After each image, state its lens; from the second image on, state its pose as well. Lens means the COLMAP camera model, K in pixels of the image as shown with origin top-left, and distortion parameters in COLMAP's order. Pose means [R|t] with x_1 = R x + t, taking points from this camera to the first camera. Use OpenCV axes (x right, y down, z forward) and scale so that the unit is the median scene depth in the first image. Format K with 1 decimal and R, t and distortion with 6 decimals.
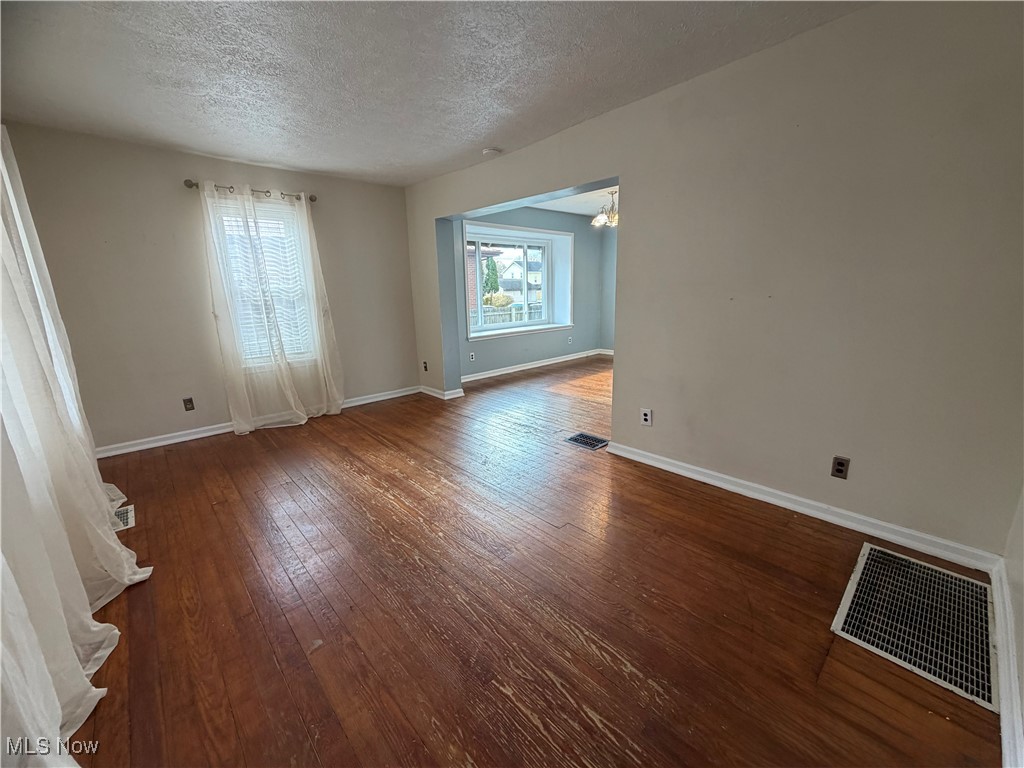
lens RADIAL K [[405.8, 0, 506.2], [0, 405.8, 388.9], [0, 0, 1]] dist [0.001884, 0.000355]
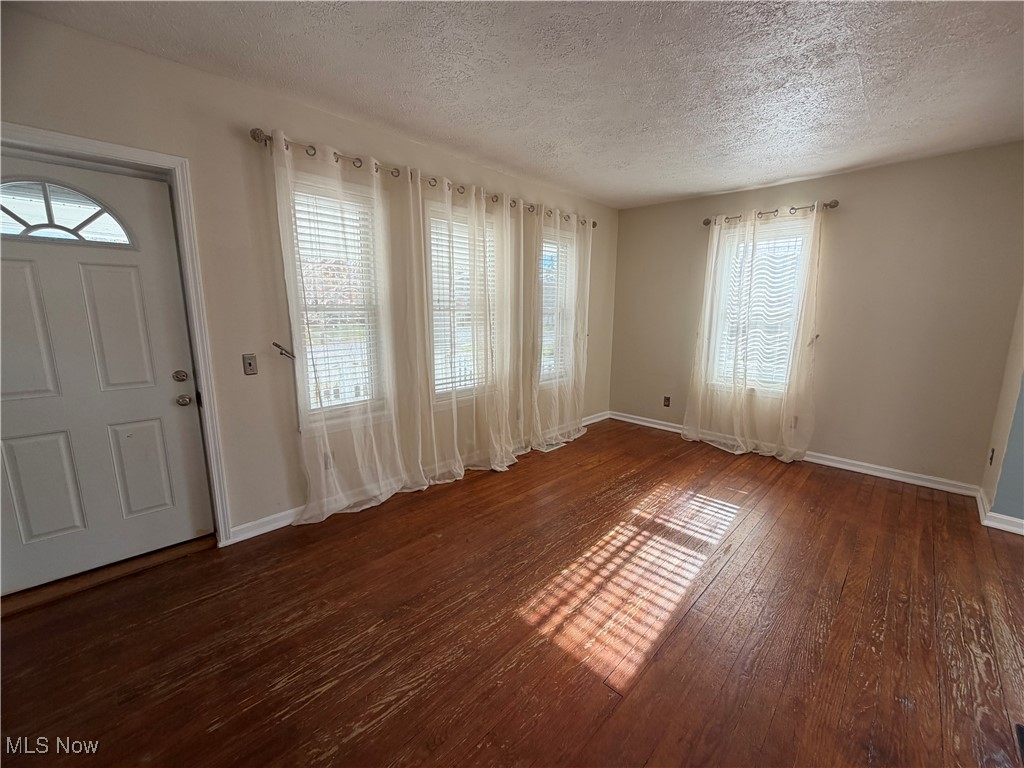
lens RADIAL K [[405.8, 0, 503.7], [0, 405.8, 384.3], [0, 0, 1]] dist [0.001884, 0.000355]
pose [[0.040360, 0.203253, -0.978294, 0.381615], [-0.248825, 0.950291, 0.187169, -0.114387], [0.967707, 0.235869, 0.088928, 0.378285]]
